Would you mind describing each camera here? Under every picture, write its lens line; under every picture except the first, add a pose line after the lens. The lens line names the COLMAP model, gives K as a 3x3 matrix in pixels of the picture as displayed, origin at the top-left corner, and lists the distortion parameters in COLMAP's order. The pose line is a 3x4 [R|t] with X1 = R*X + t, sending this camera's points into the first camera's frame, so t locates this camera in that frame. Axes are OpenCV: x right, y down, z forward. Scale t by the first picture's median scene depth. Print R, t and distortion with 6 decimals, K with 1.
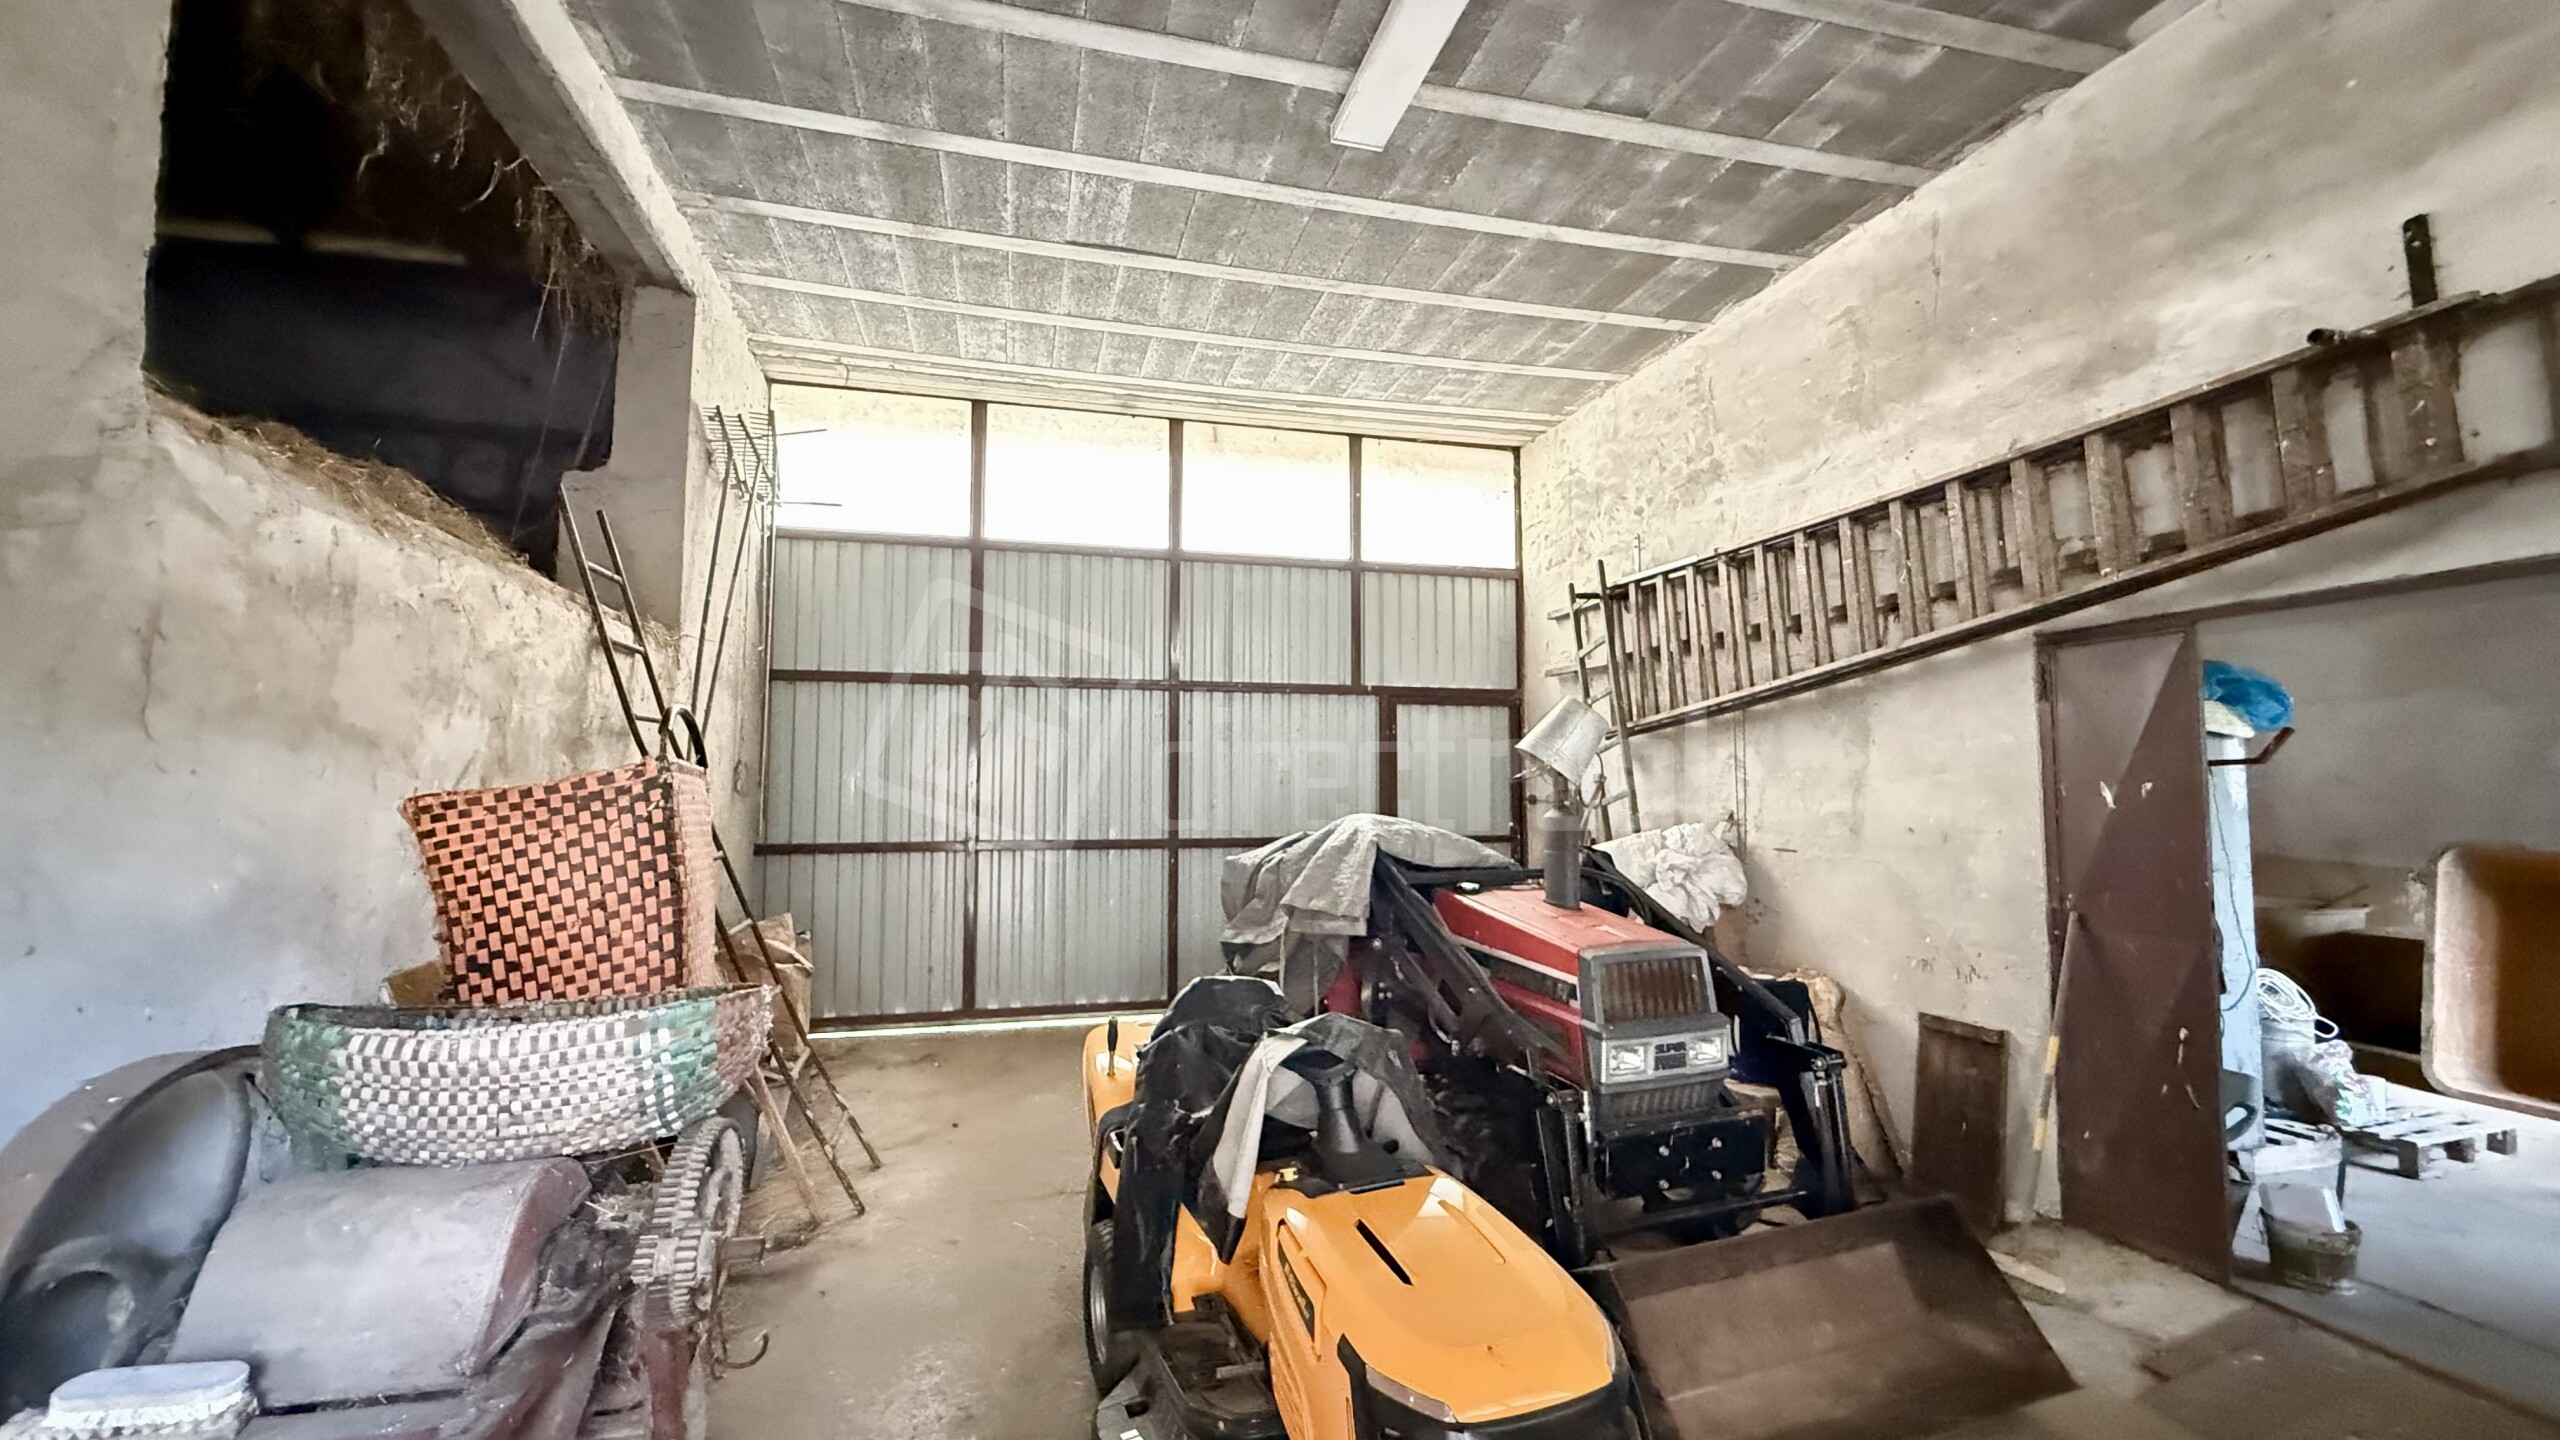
lens RADIAL K [[1024.6, 0, 1268.1], [0, 1024.6, 723.8], [0, 0, 1]] dist [-0.000421, 0.000088]
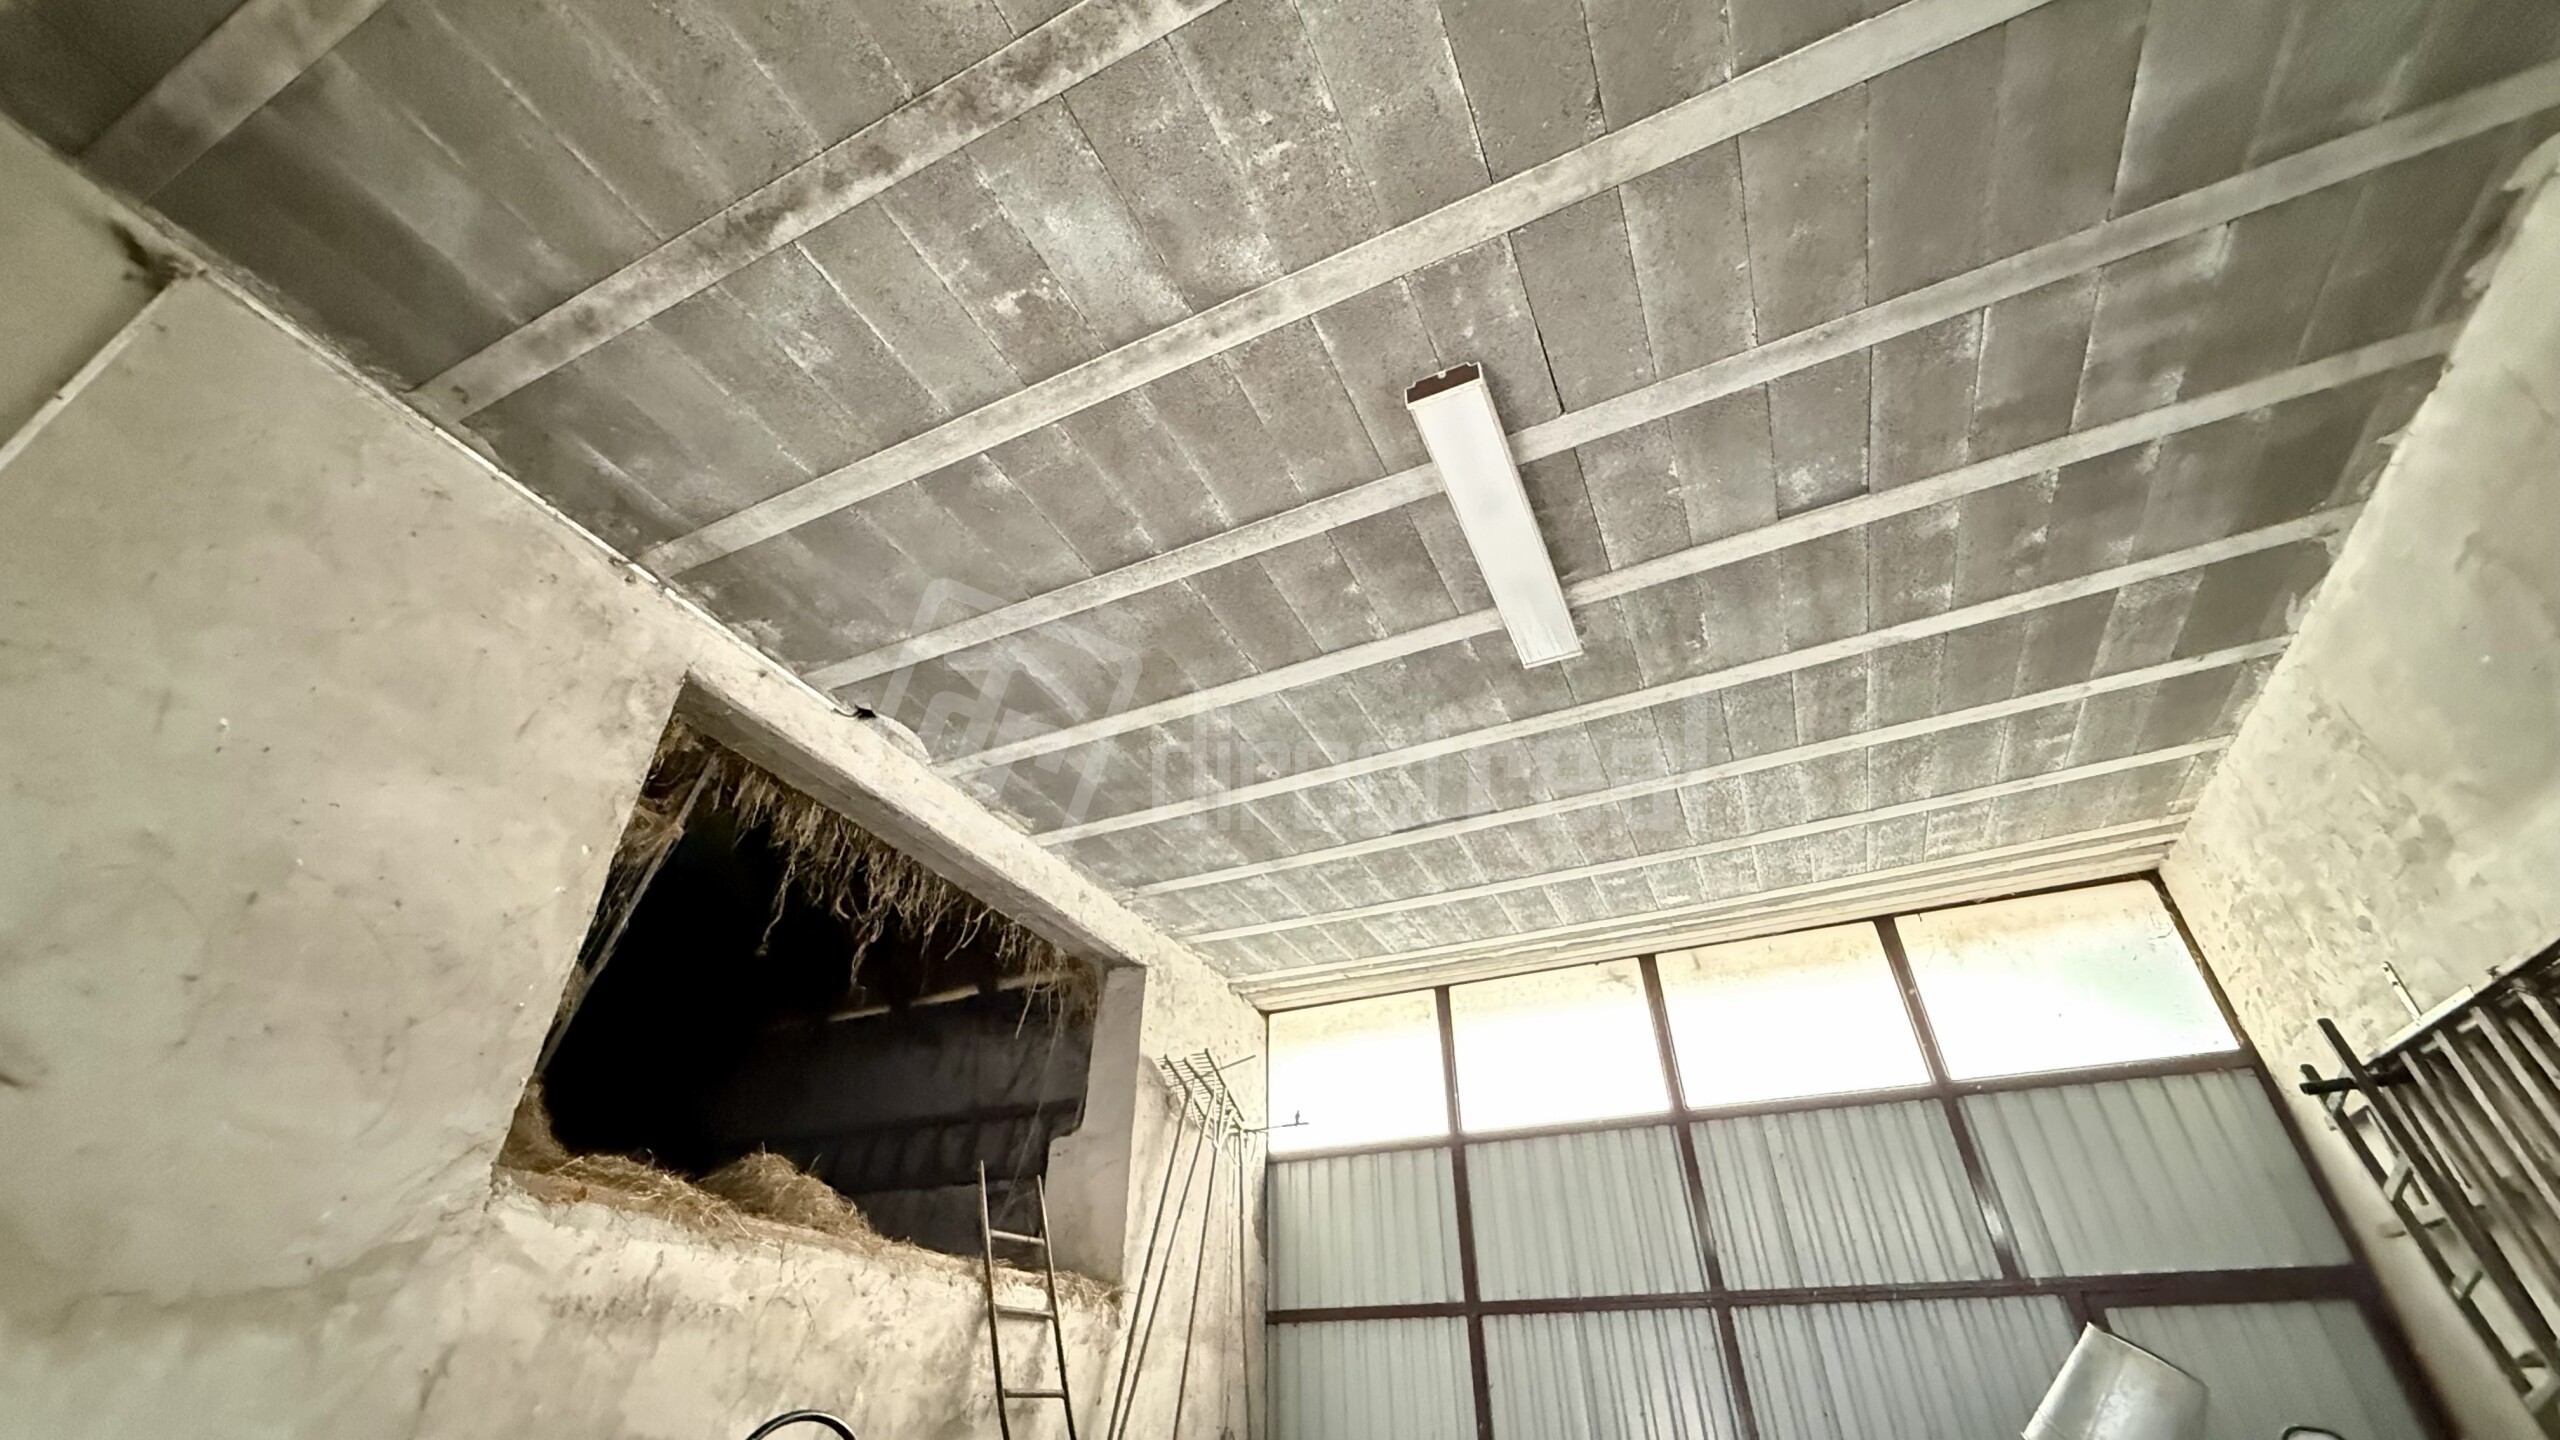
lens RADIAL K [[1024.6, 0, 1268.1], [0, 1024.6, 723.8], [0, 0, 1]] dist [-0.000421, 0.000088]
pose [[0.767709, -0.362316, -0.528536, 0.289919], [0.040929, 0.850849, -0.523814, -0.023840], [0.639491, 0.380504, 0.668033, 0.177602]]
